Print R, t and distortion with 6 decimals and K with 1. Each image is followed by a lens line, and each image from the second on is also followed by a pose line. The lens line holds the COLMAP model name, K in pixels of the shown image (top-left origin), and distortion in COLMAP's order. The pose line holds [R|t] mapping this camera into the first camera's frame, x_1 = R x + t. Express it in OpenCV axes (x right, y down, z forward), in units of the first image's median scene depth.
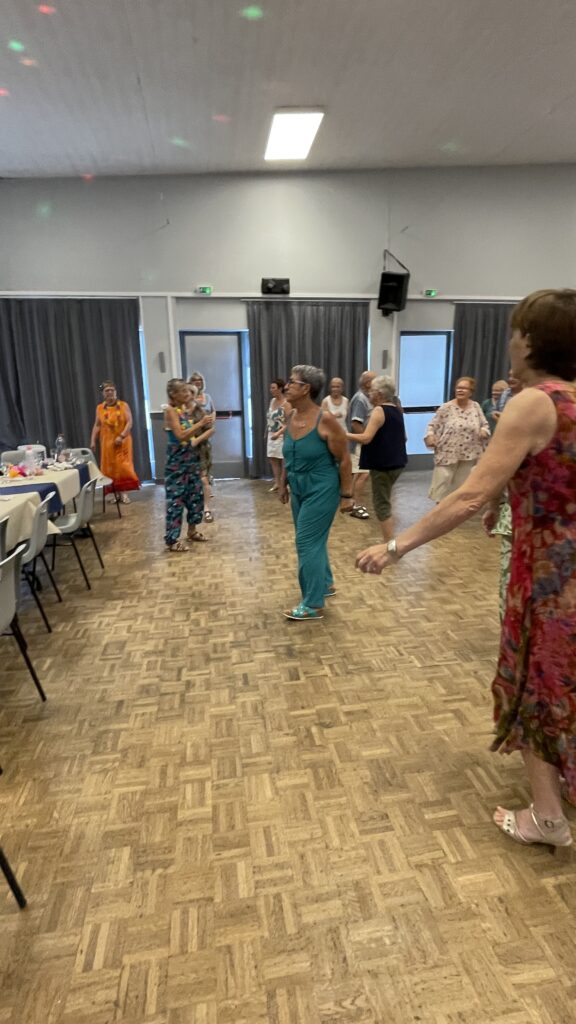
lens RADIAL K [[496.6, 0, 288.0], [0, 496.6, 512.0], [0, 0, 1]] dist [-0.011635, -0.000980]
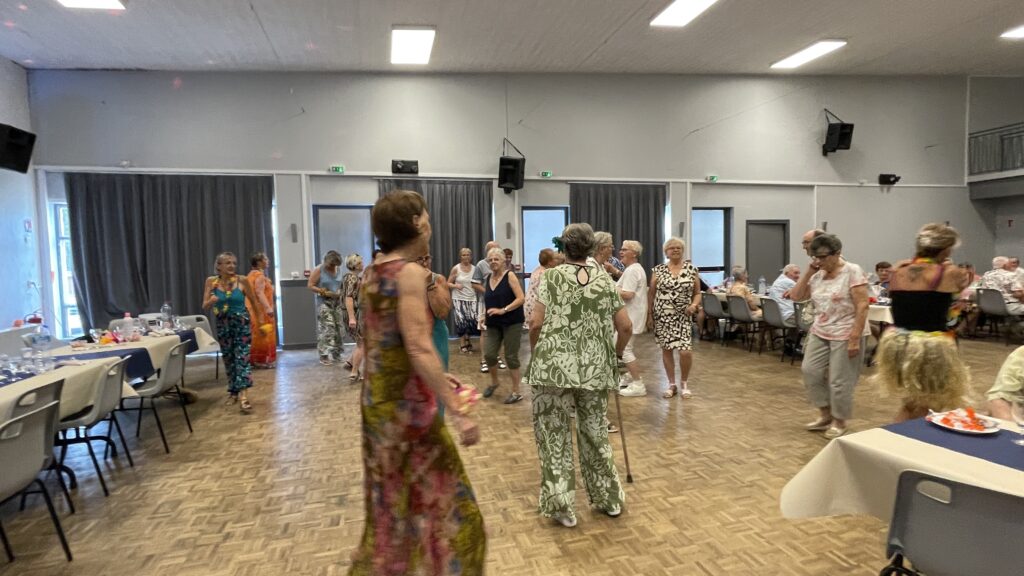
lens RADIAL K [[496.6, 0, 512.0], [0, 496.6, 288.0], [0, 0, 1]] dist [-0.011635, -0.000980]
pose [[0.994102, -0.009673, 0.108017, 0.175999], [0.028958, 0.983526, -0.178432, 0.023415], [-0.104511, 0.180508, 0.978005, -0.103564]]
